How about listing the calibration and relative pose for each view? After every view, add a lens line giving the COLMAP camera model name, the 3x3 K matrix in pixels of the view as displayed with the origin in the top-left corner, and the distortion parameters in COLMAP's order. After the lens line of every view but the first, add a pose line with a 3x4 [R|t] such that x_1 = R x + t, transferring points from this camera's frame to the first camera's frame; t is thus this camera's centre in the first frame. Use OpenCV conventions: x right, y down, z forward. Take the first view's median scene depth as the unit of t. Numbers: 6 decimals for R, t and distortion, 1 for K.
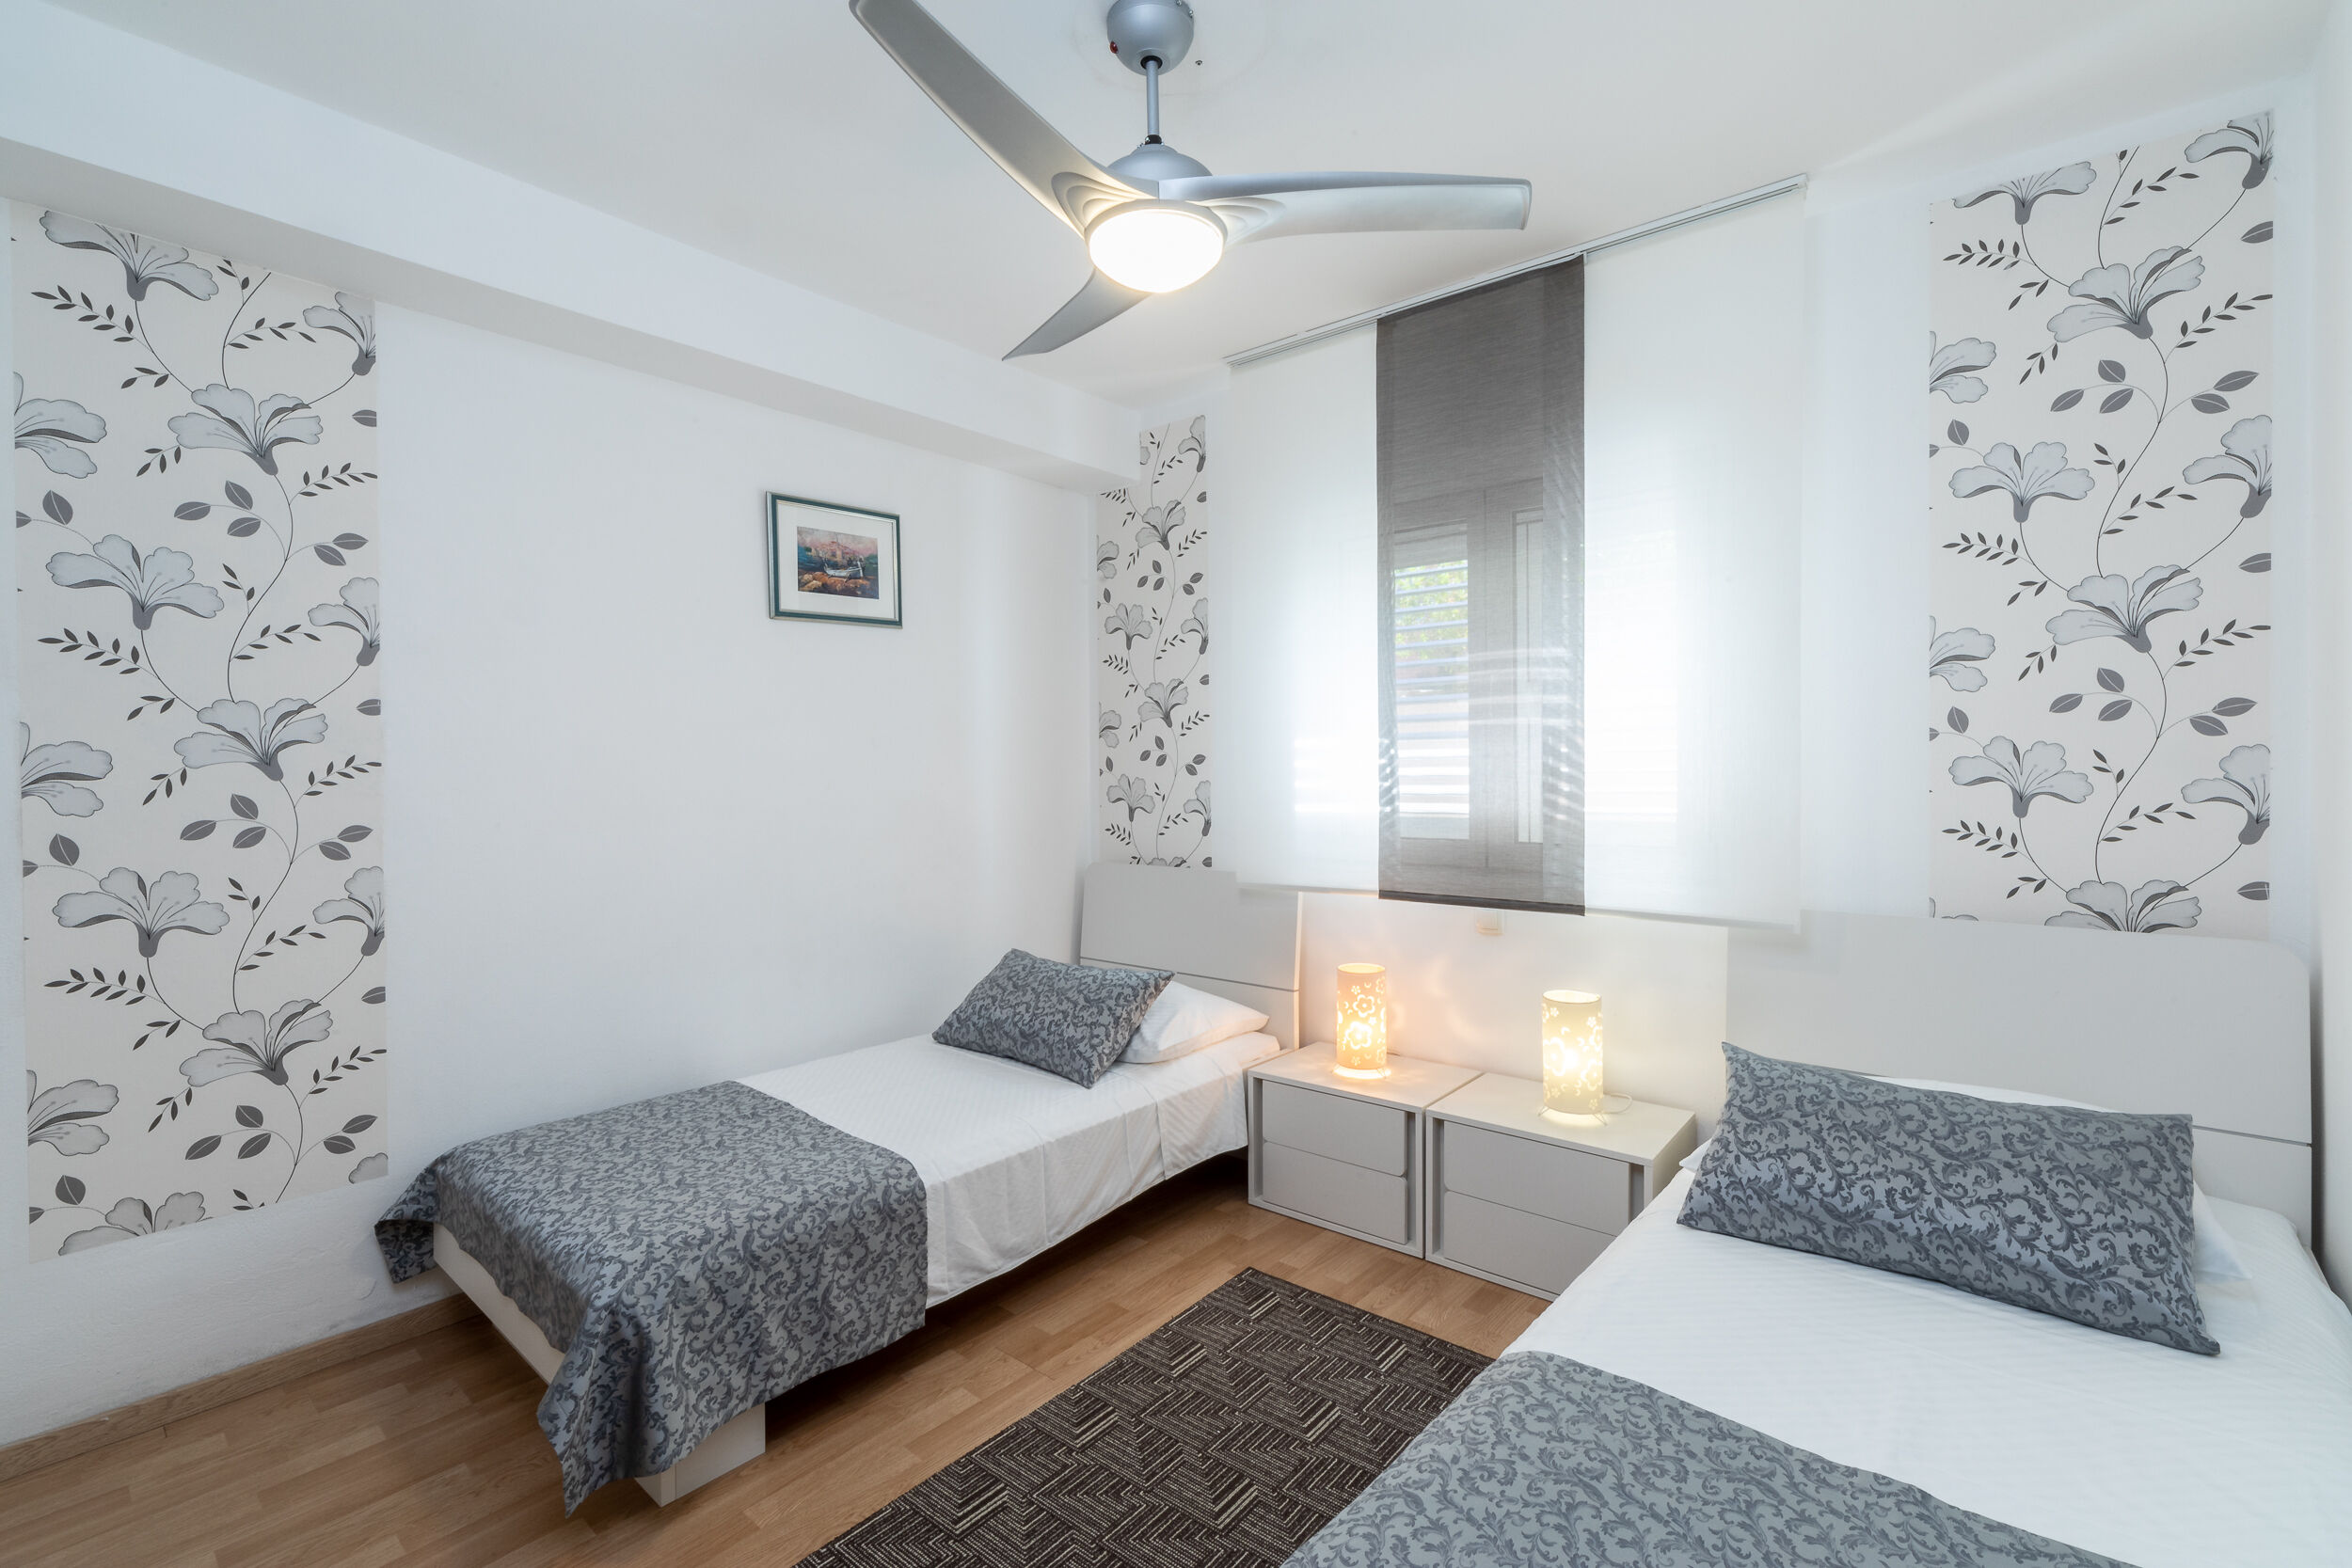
lens RADIAL K [[1018.2, 0, 1168.2], [0, 1018.2, 786.0], [0, 0, 1]] dist [-0.002208, 0.001012]
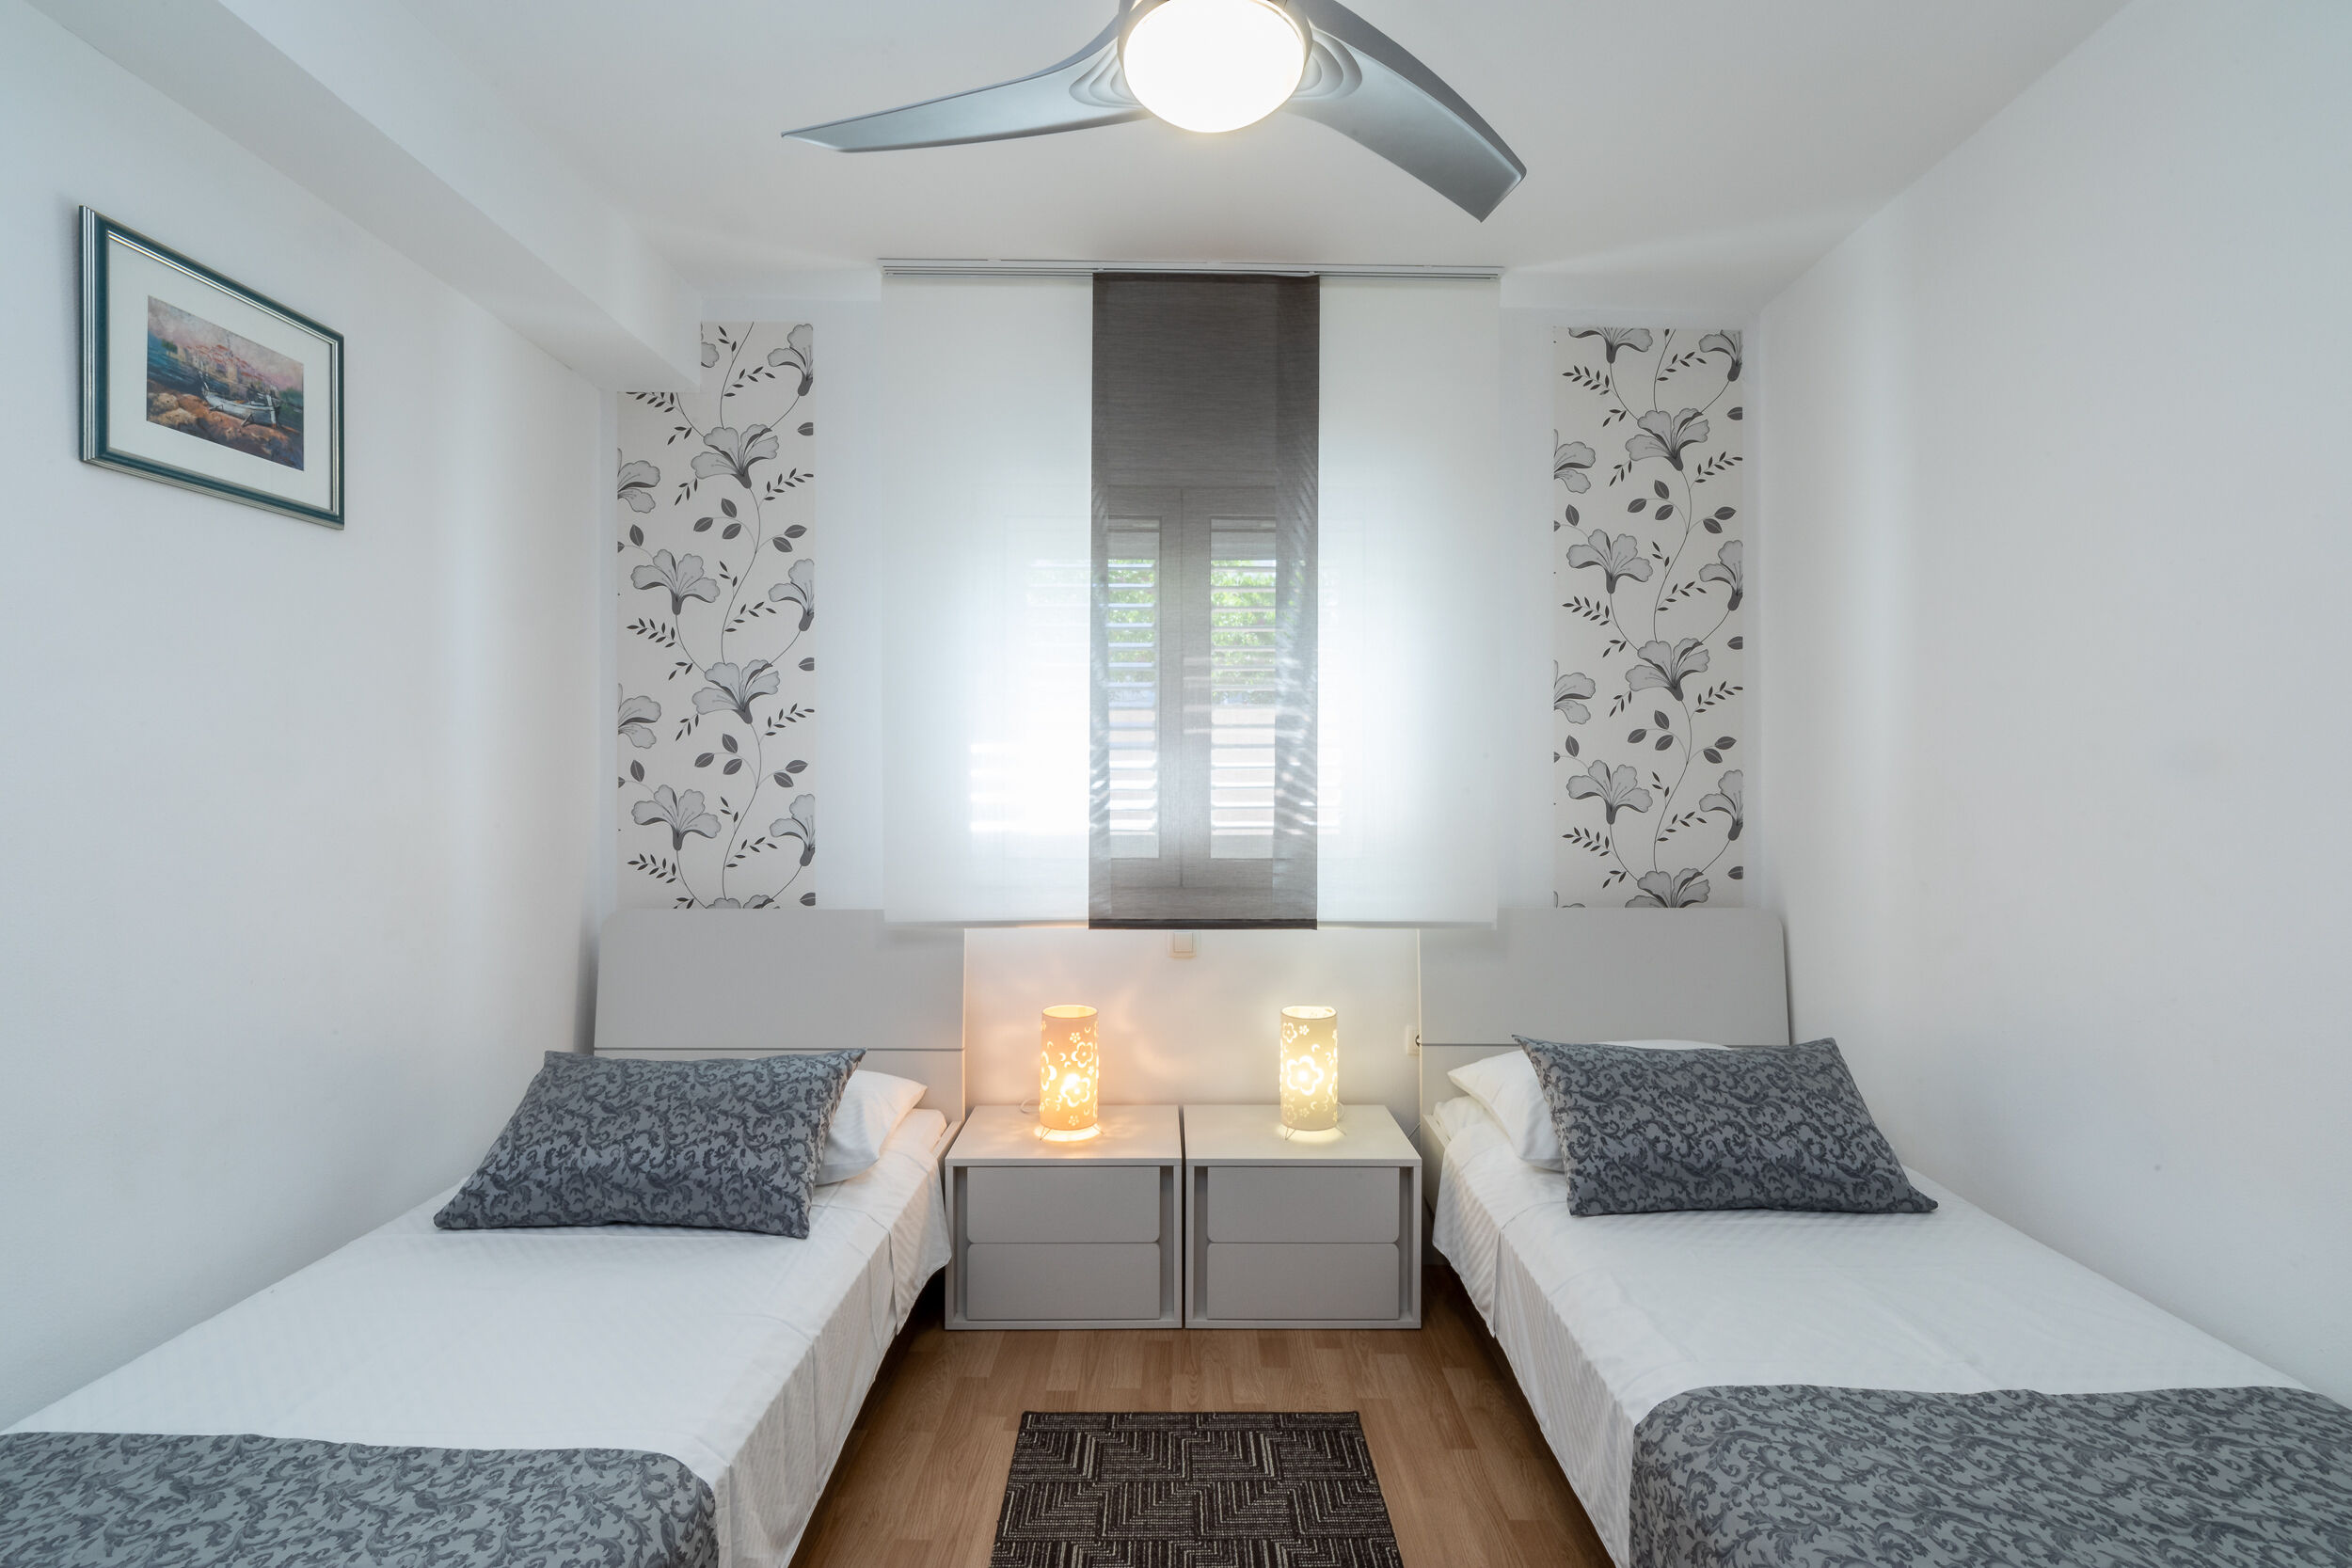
lens RADIAL K [[1018.2, 0, 1168.2], [0, 1018.2, 786.0], [0, 0, 1]] dist [-0.002208, 0.001012]
pose [[0.765965, 0.010853, 0.642791, -0.353419], [0.002387, 0.999803, -0.019726, 0.006141], [-0.642878, 0.016644, 0.765788, 0.327910]]
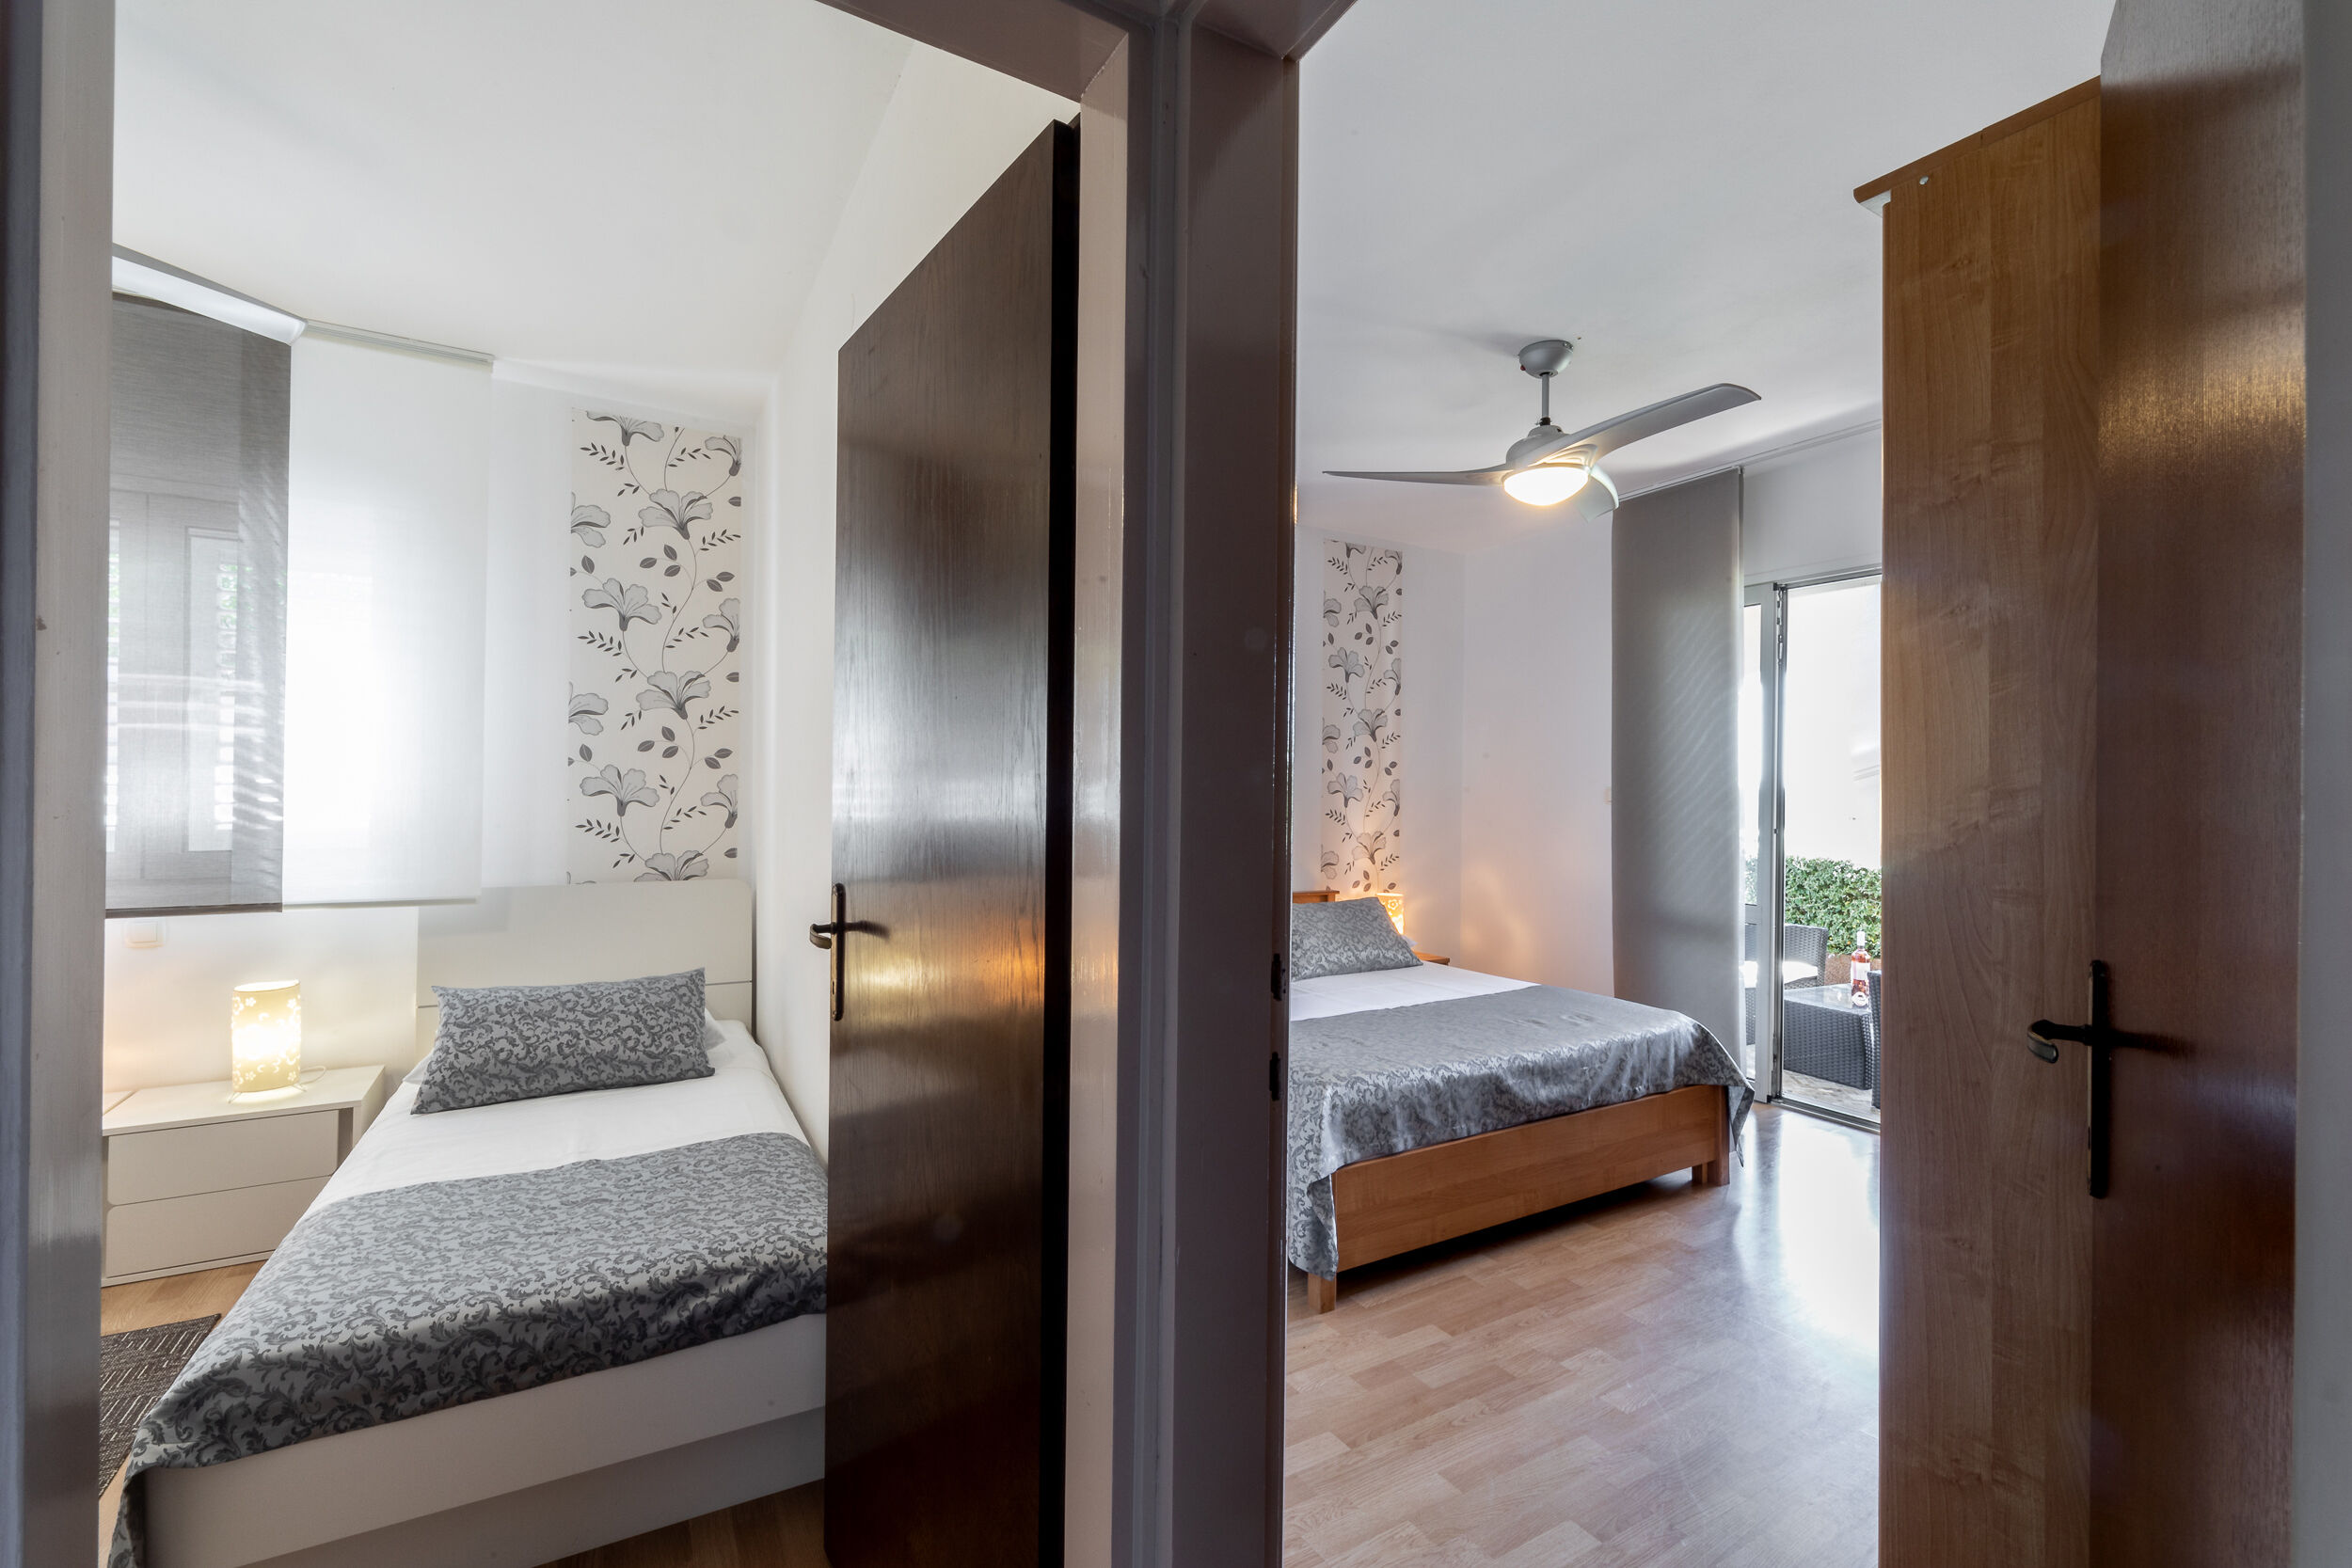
lens RADIAL K [[1028.7, 0, 1182.1], [0, 1028.7, 783.6], [0, 0, 1]] dist [0.000090, 0.001045]
pose [[0.338599, 0.015705, 0.940800, -0.326384], [0.000432, 0.999858, -0.016847, 0.006364], [-0.940931, 0.006111, 0.338544, -0.318066]]
